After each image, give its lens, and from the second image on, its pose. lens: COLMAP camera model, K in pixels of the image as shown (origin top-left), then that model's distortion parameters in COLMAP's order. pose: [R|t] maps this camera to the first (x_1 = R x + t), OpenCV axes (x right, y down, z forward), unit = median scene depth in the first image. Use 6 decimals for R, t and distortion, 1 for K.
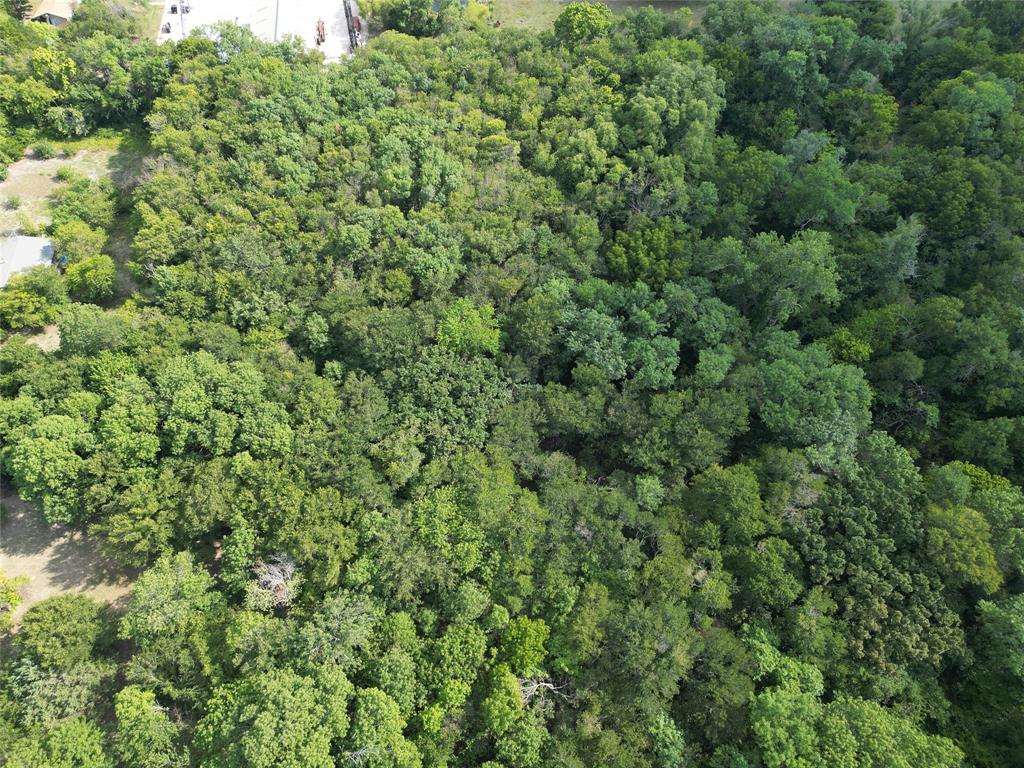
lens RADIAL K [[717.1, 0, 514.3], [0, 717.1, 384.5], [0, 0, 1]] dist [0.065268, -0.057870]
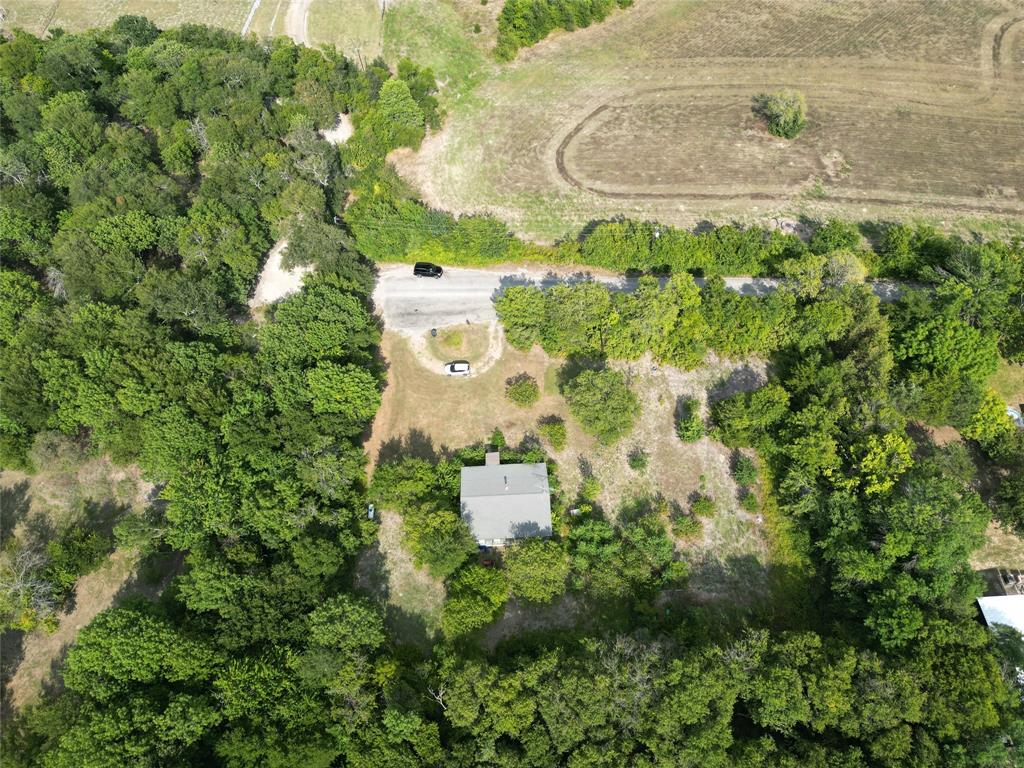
lens RADIAL K [[717.1, 0, 514.3], [0, 717.1, 384.5], [0, 0, 1]] dist [0.065268, -0.057870]
pose [[-0.095106, 0.831755, -0.546935, -0.381655], [-0.816521, 0.249103, 0.520808, -0.666379], [0.569428, 0.496116, 0.655455, 0.452188]]
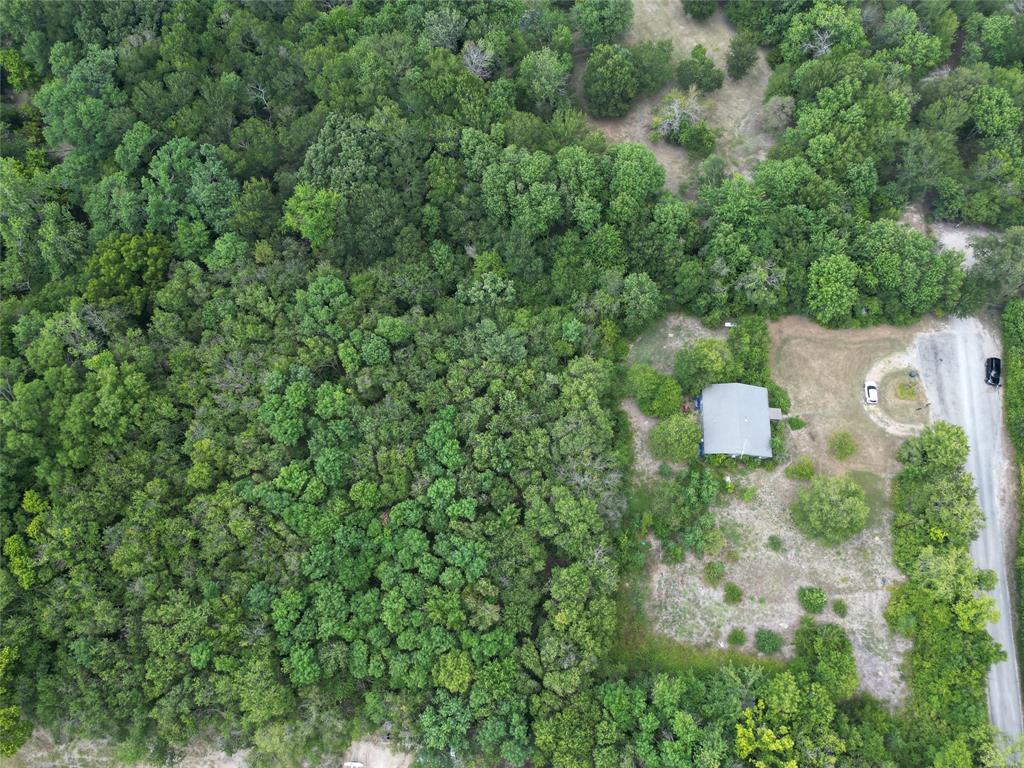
lens RADIAL K [[717.1, 0, 514.3], [0, 717.1, 384.5], [0, 0, 1]] dist [0.065268, -0.057870]
pose [[-0.979647, -0.185684, 0.076240, -0.489602], [0.169979, -0.565401, 0.807111, -1.046438], [-0.106761, 0.803644, 0.585456, 0.458165]]
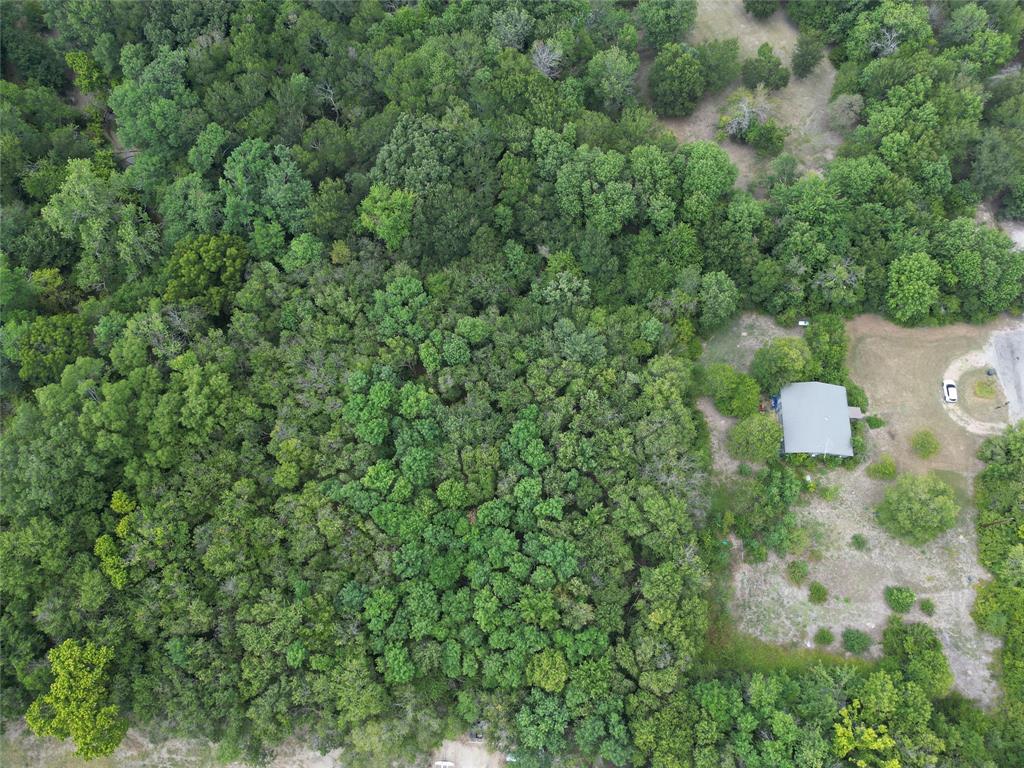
lens RADIAL K [[717.1, 0, 514.3], [0, 717.1, 384.5], [0, 0, 1]] dist [0.065268, -0.057870]
pose [[-0.980058, -0.183244, 0.076870, -0.378772], [0.169034, -0.565397, 0.807313, -1.066400], [-0.104473, 0.804207, 0.585096, 0.471242]]
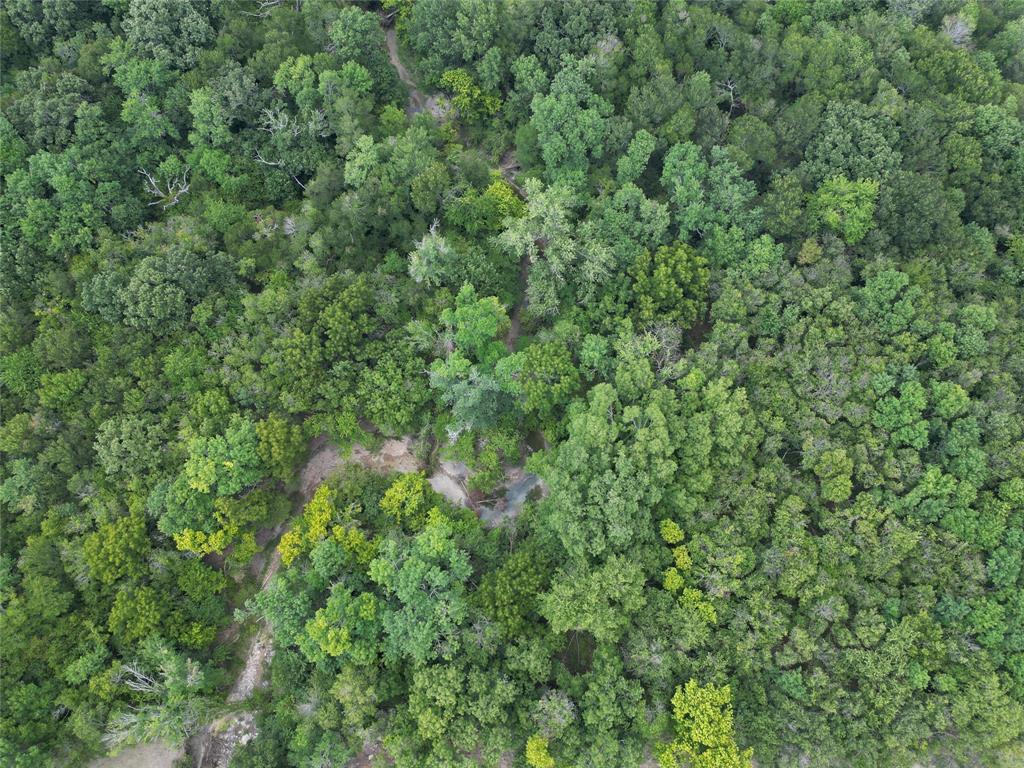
lens RADIAL K [[717.1, 0, 514.3], [0, 717.1, 384.5], [0, 0, 1]] dist [0.065268, -0.057870]
pose [[-0.994142, -0.097541, 0.046552, 0.344744], [0.094466, -0.574912, 0.812744, -1.114698], [-0.052513, 0.812380, 0.580759, 0.547406]]
